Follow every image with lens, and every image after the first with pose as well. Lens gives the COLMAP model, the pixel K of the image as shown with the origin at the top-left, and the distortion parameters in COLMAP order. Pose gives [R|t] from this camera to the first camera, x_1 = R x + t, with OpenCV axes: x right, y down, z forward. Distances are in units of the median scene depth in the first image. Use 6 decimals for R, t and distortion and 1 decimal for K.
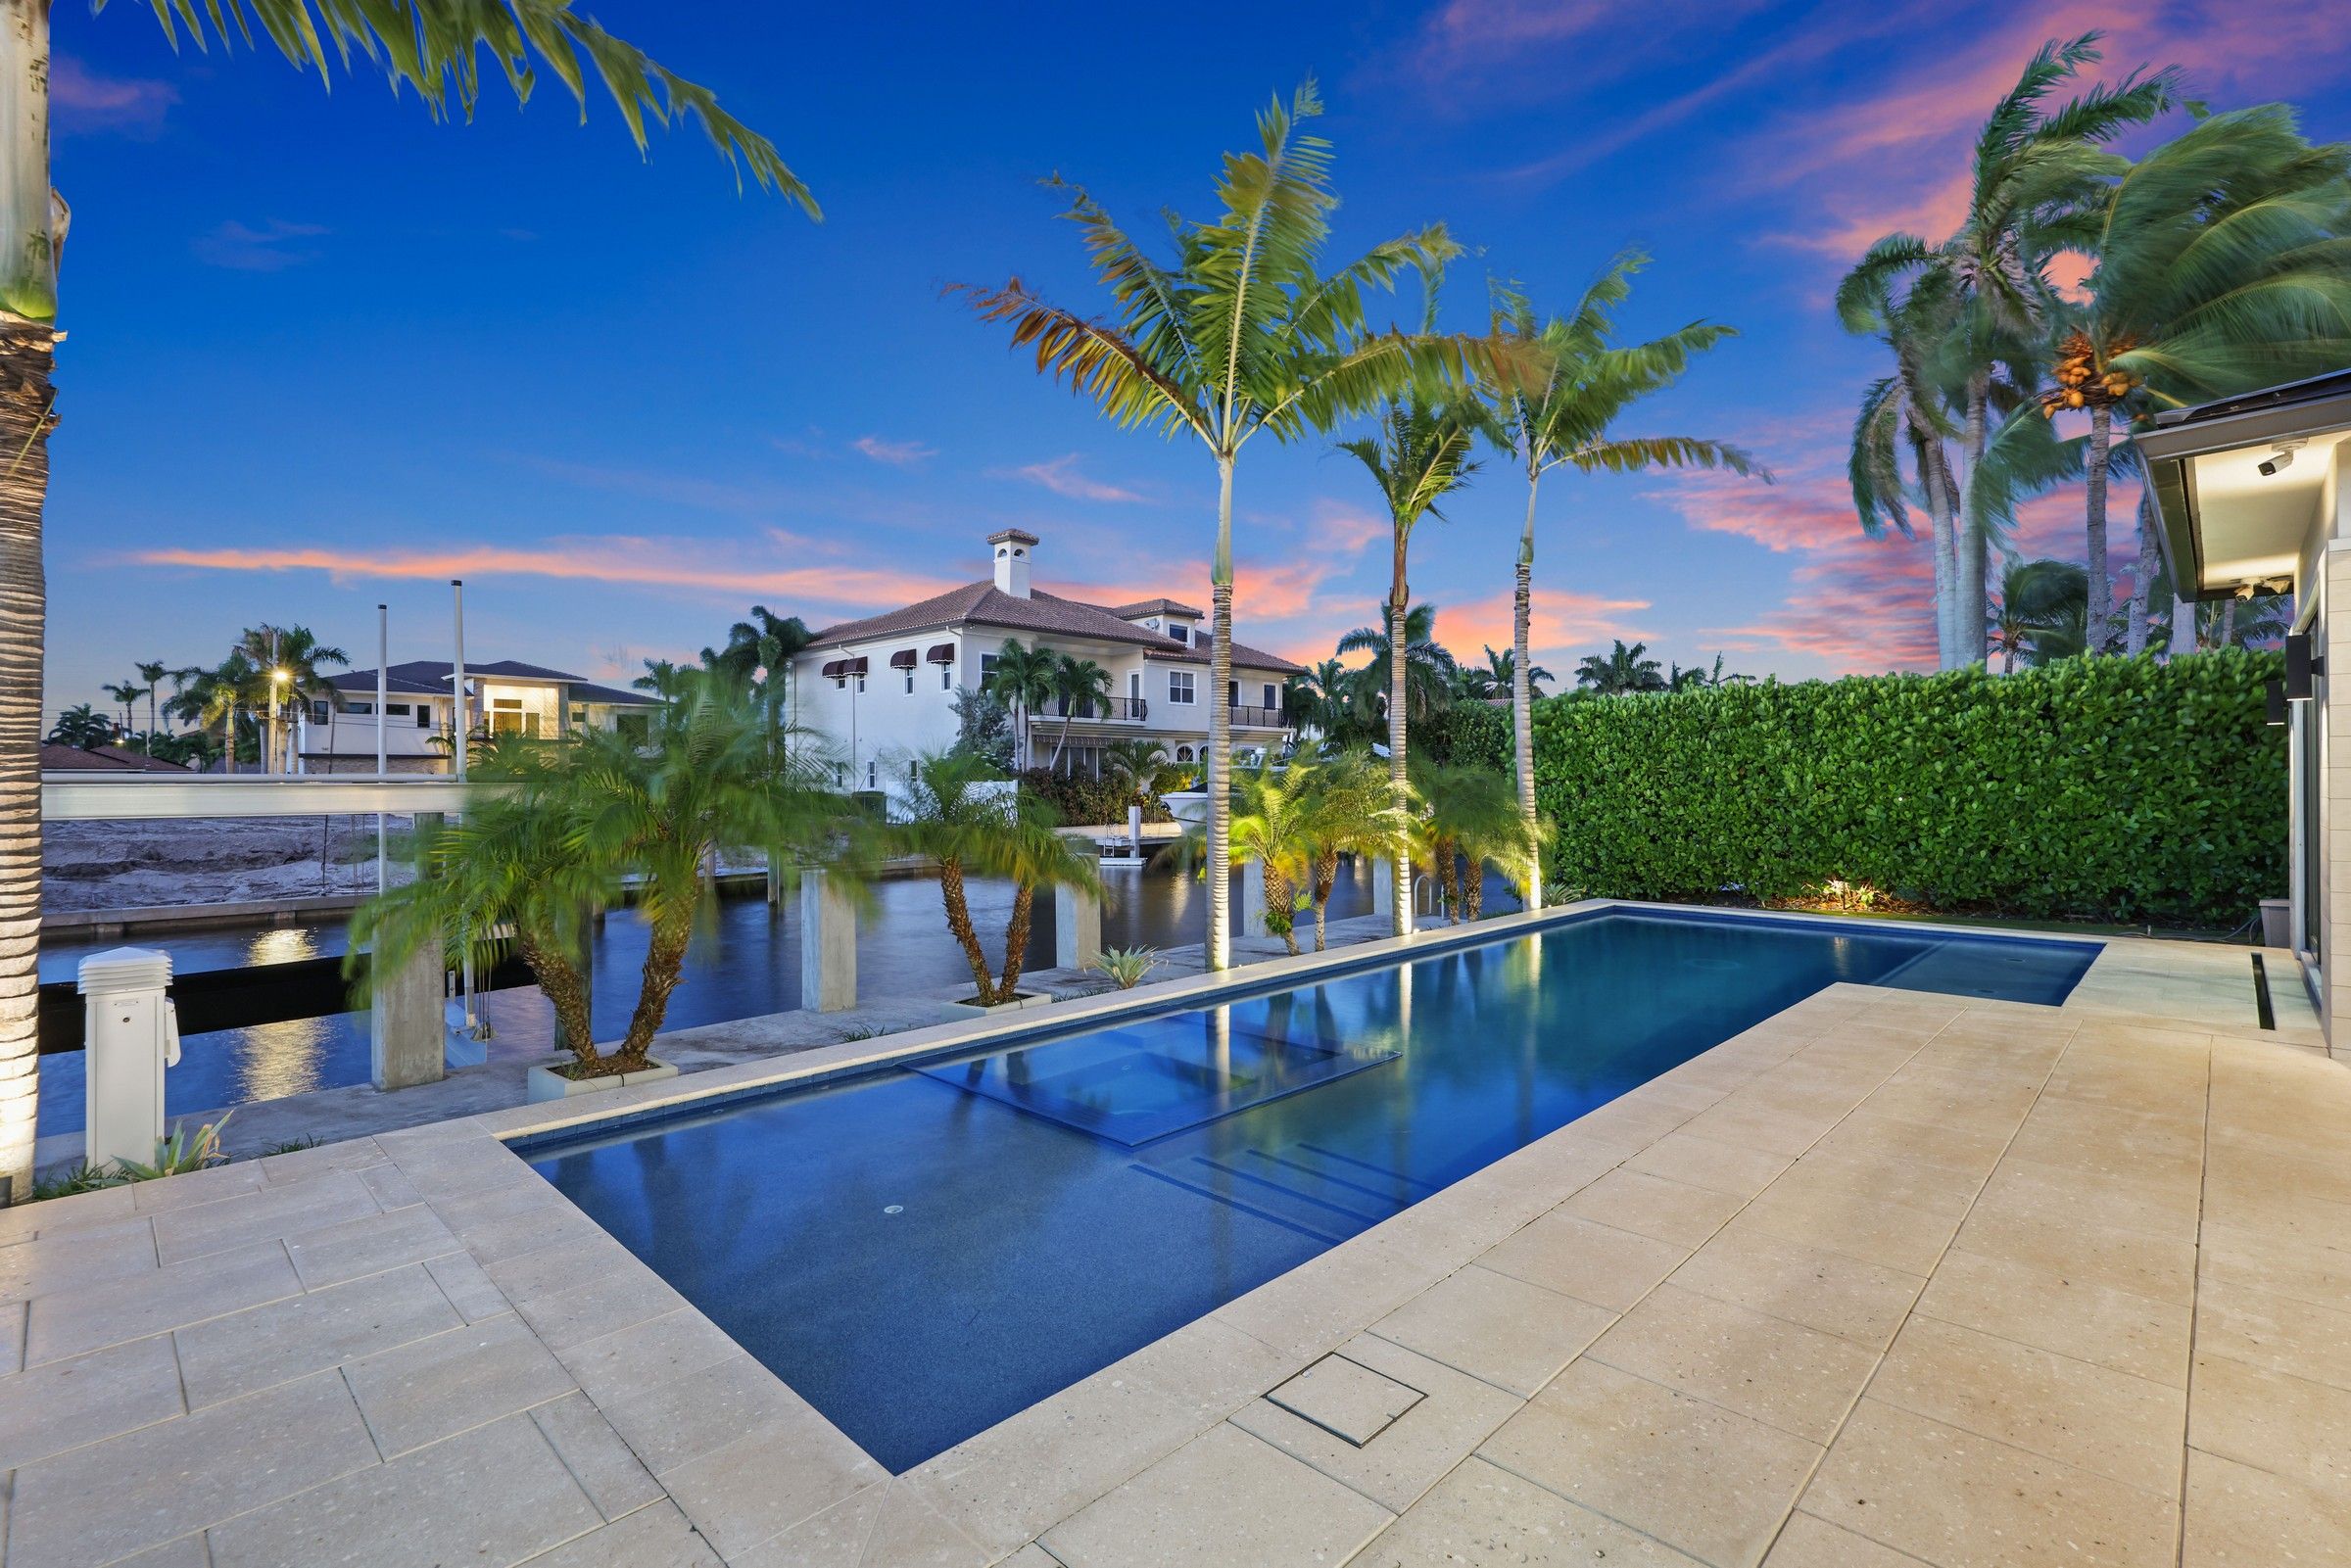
lens RADIAL K [[1058.7, 0, 1175.5], [0, 1058.7, 784.0], [0, 0, 1]] dist [-0.001126, -0.000176]
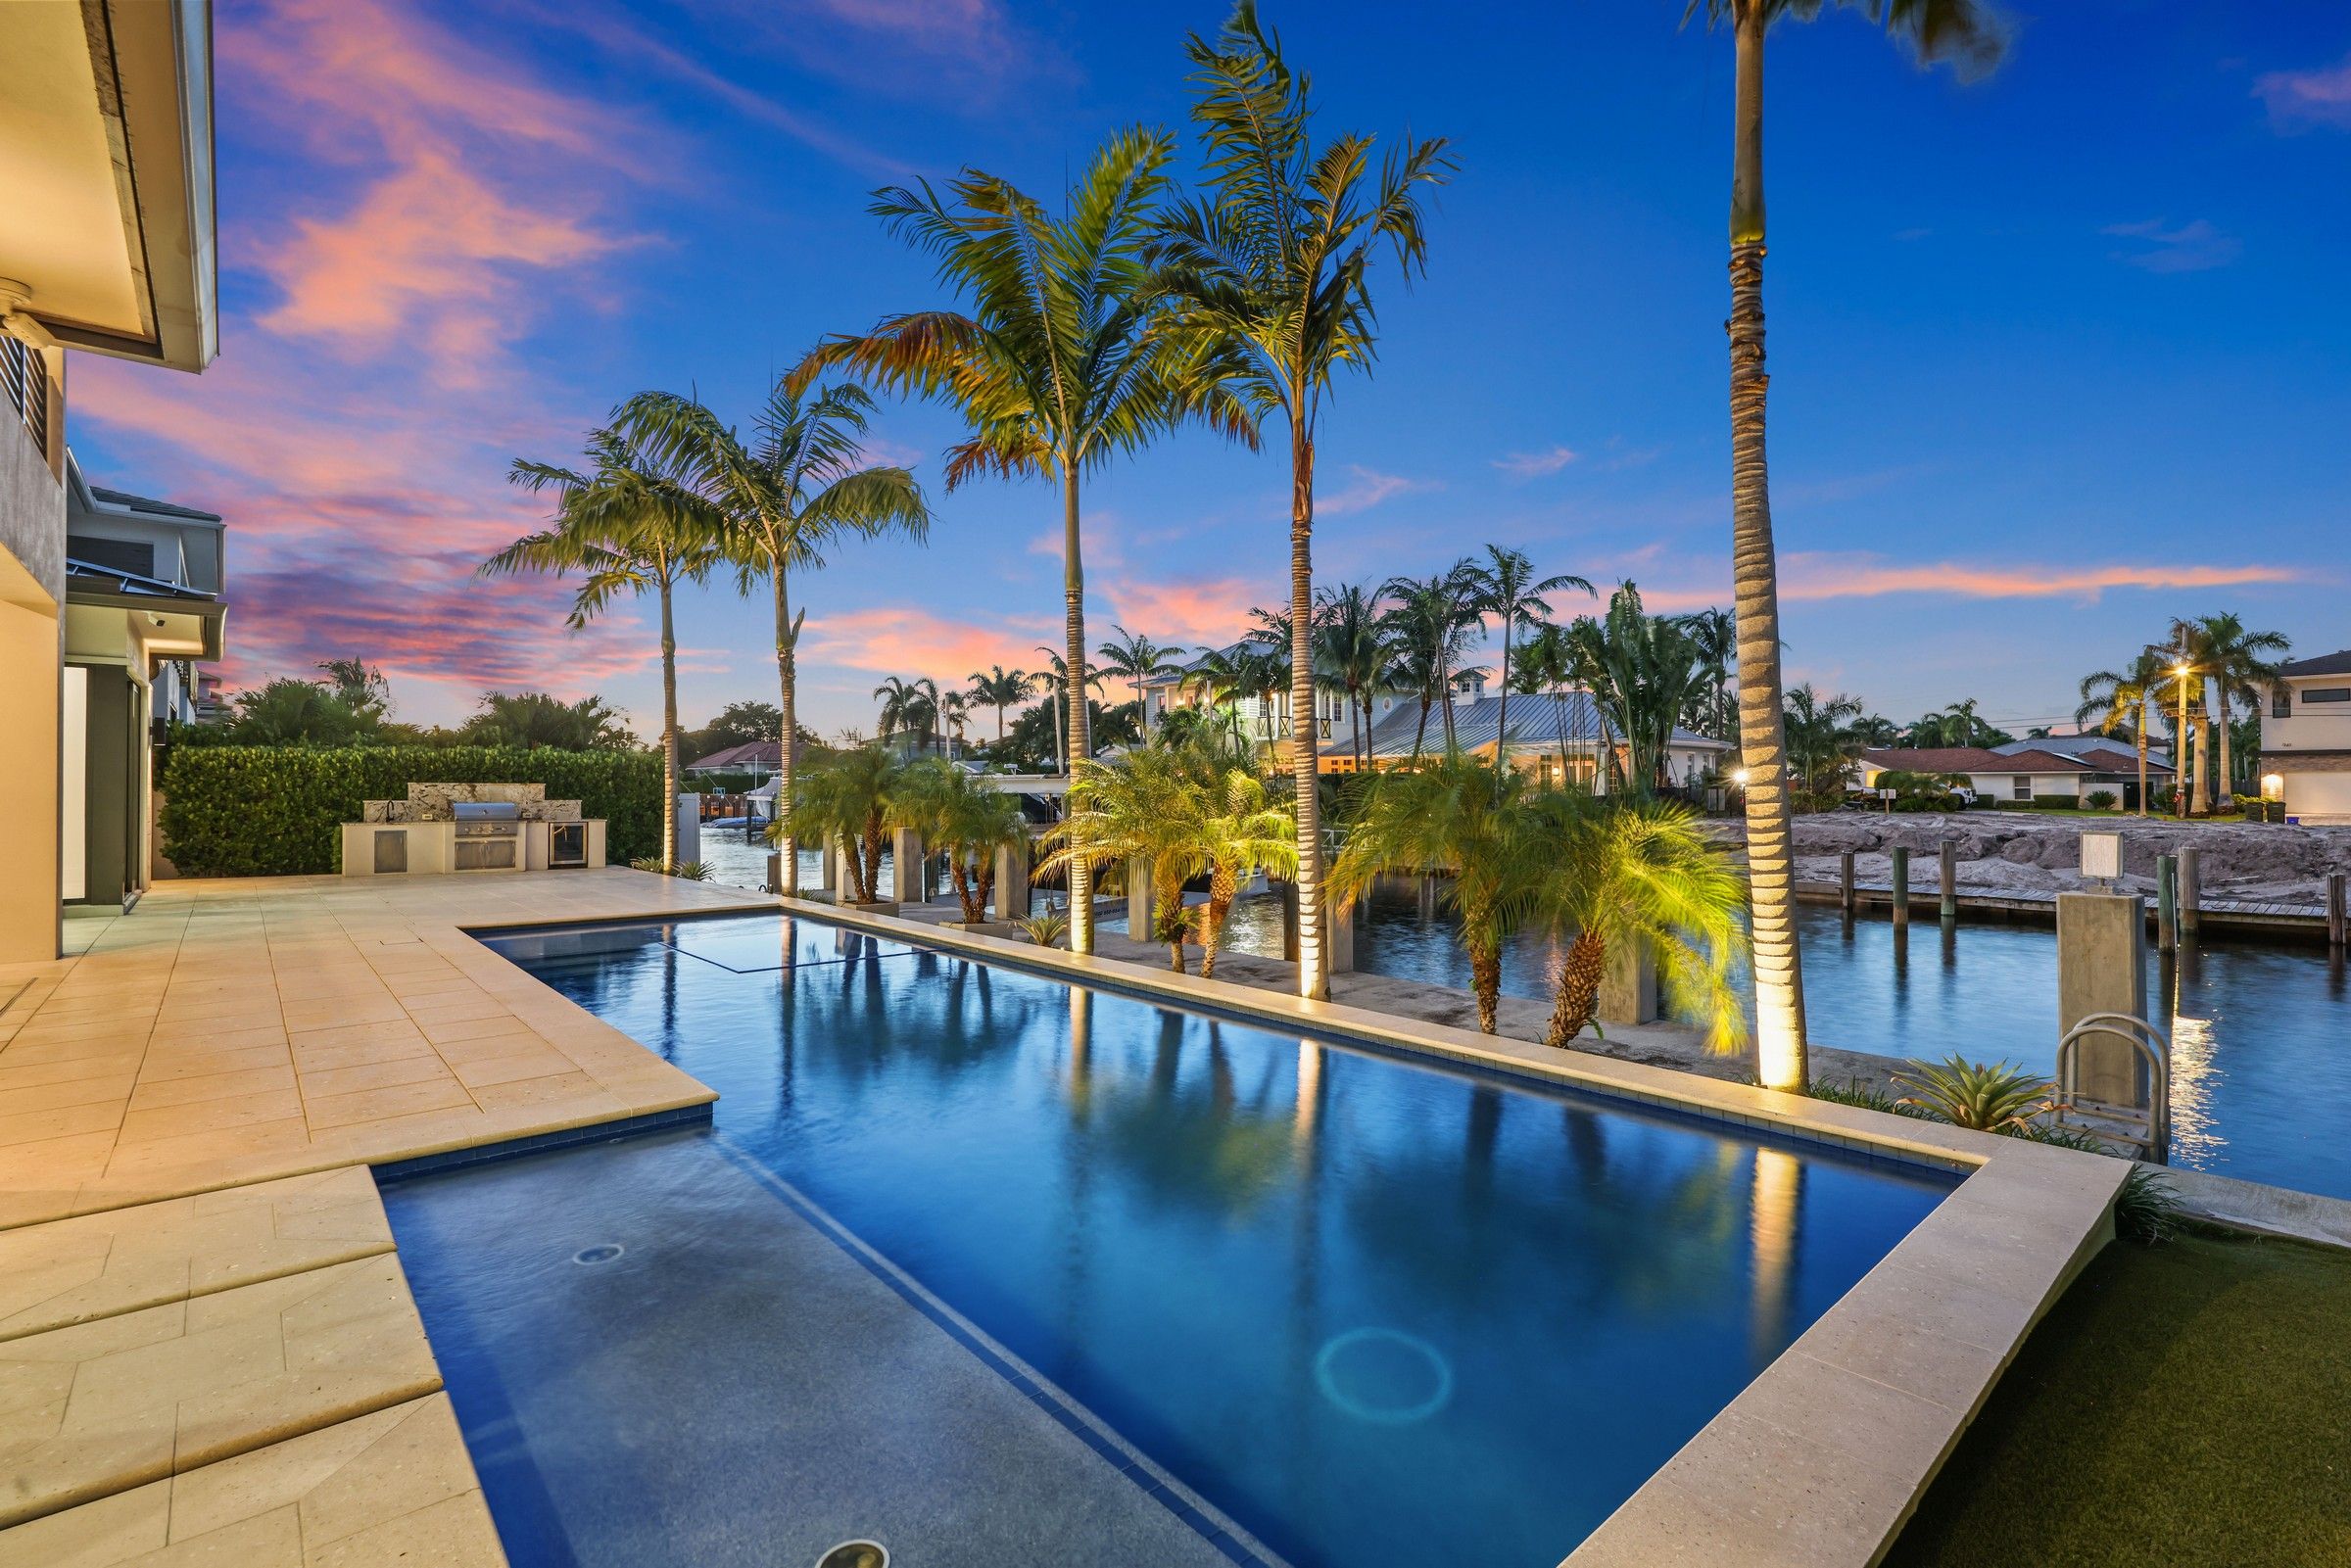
lens RADIAL K [[1058.7, 0, 1175.5], [0, 1058.7, 784.0], [0, 0, 1]] dist [-0.001126, -0.000176]
pose [[-0.065215, -0.002427, -0.997868, 0.309370], [-0.003765, 0.999991, -0.002186, 0.007280], [0.997864, 0.003615, -0.065224, 0.357858]]
